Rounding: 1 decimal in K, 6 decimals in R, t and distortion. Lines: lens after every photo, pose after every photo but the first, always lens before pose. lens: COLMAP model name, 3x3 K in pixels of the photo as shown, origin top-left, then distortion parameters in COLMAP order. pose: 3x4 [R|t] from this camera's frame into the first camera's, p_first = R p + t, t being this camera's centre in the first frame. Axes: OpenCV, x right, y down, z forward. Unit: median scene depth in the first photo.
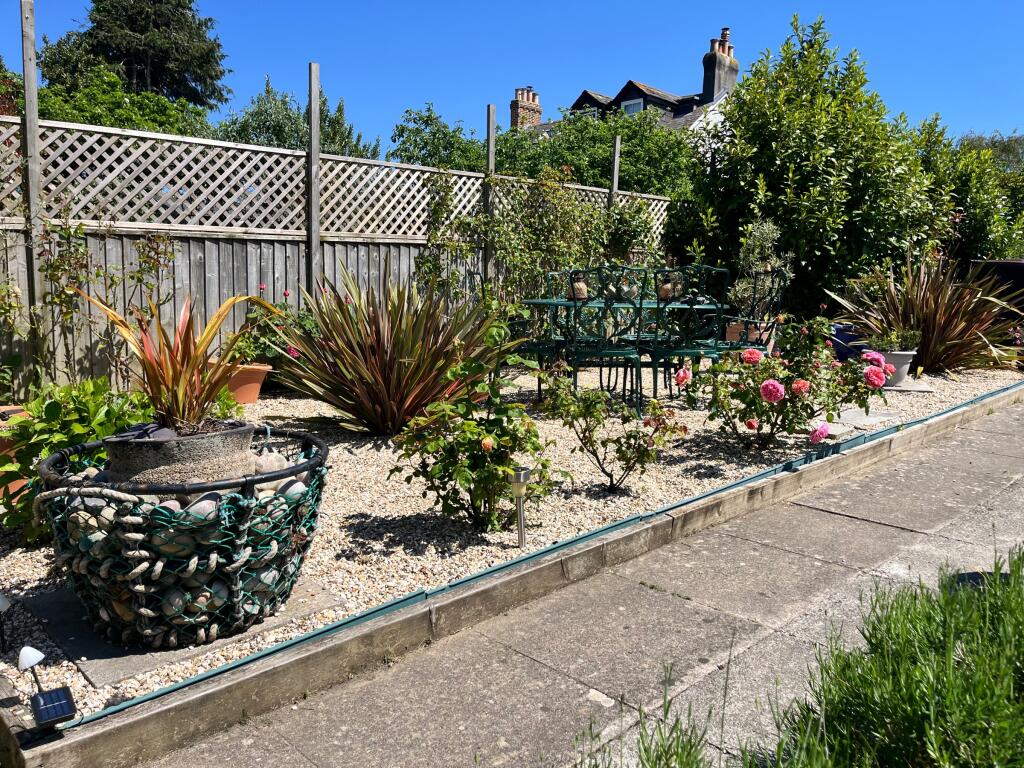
lens RADIAL K [[774.3, 0, 515.5], [0, 774.3, 384.5], [0, 0, 1]] dist [0.000452, 0.000063]
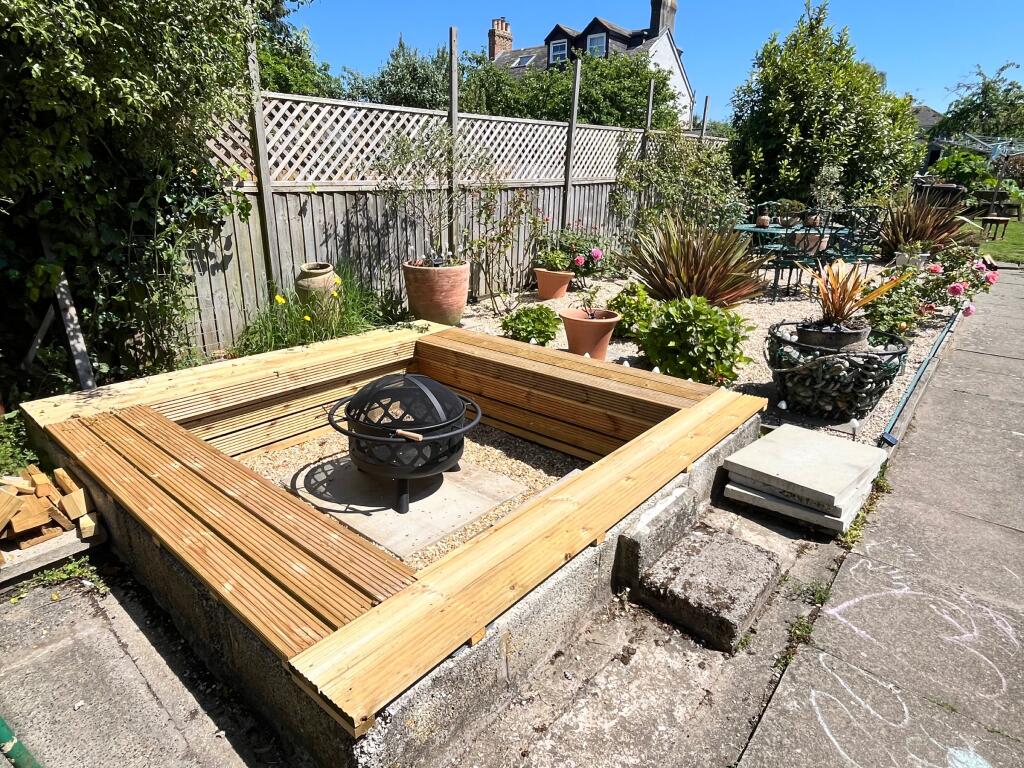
lens RADIAL K [[588.4, 0, 507.7], [0, 588.4, 383.2], [0, 0, 1]] dist [-0.017479, -0.002407]
pose [[0.994719, -0.043253, 0.093081, -0.431886], [0.022898, 0.977532, 0.209541, -0.044223], [-0.100053, -0.206303, 0.973359, -0.149933]]
